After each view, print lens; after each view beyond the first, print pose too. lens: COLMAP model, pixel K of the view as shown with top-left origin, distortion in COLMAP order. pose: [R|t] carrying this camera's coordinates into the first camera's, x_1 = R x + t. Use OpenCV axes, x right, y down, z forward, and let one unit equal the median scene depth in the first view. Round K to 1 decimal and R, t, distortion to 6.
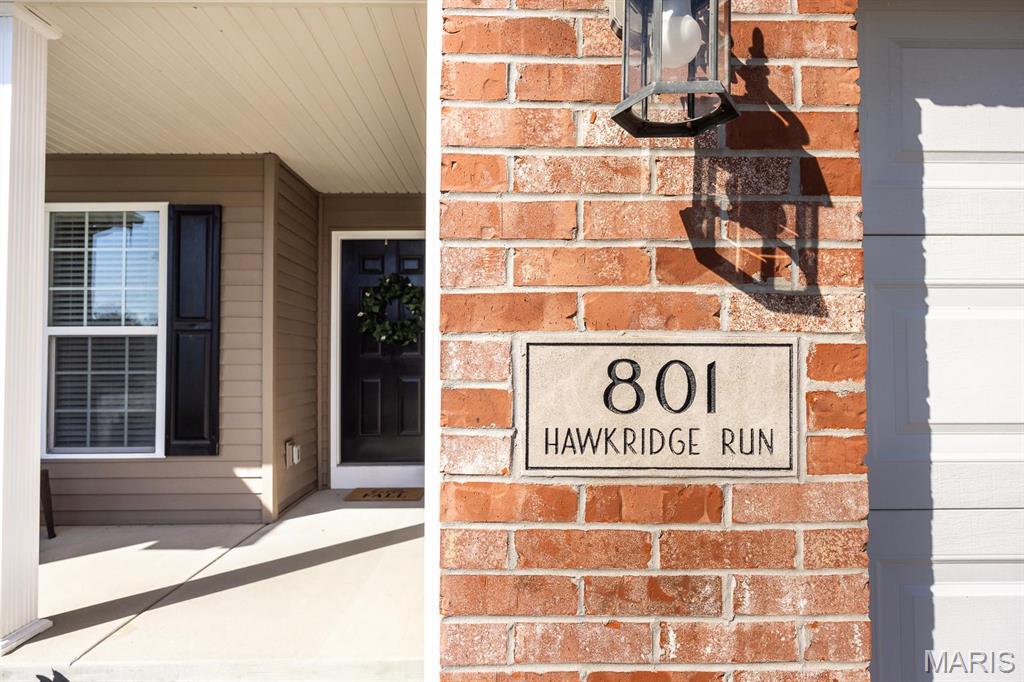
lens RADIAL K [[594.1, 0, 512.0], [0, 594.1, 341.0], [0, 0, 1]] dist [-0.001688, 0.000608]
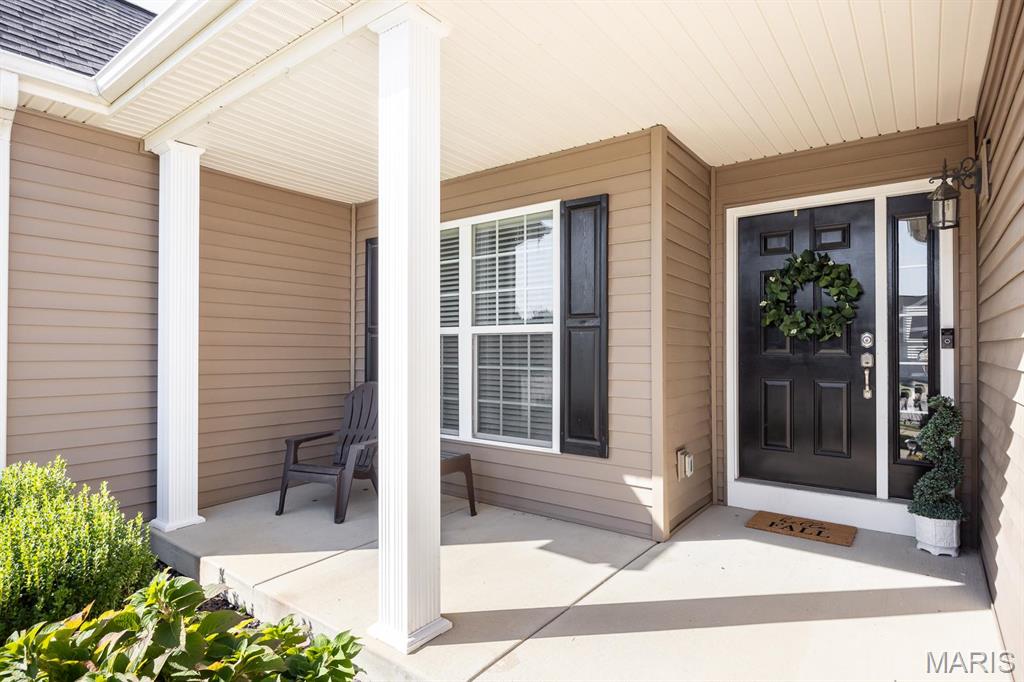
lens RADIAL K [[545.9, 0, 512.0], [0, 545.9, 341.0], [0, 0, 1]] dist [-0.002186, -0.000341]
pose [[0.794141, -0.002379, -0.607729, -0.084030], [0.012686, 0.999839, 0.012663, -0.008065], [0.607601, -0.017766, 0.794044, 0.213449]]
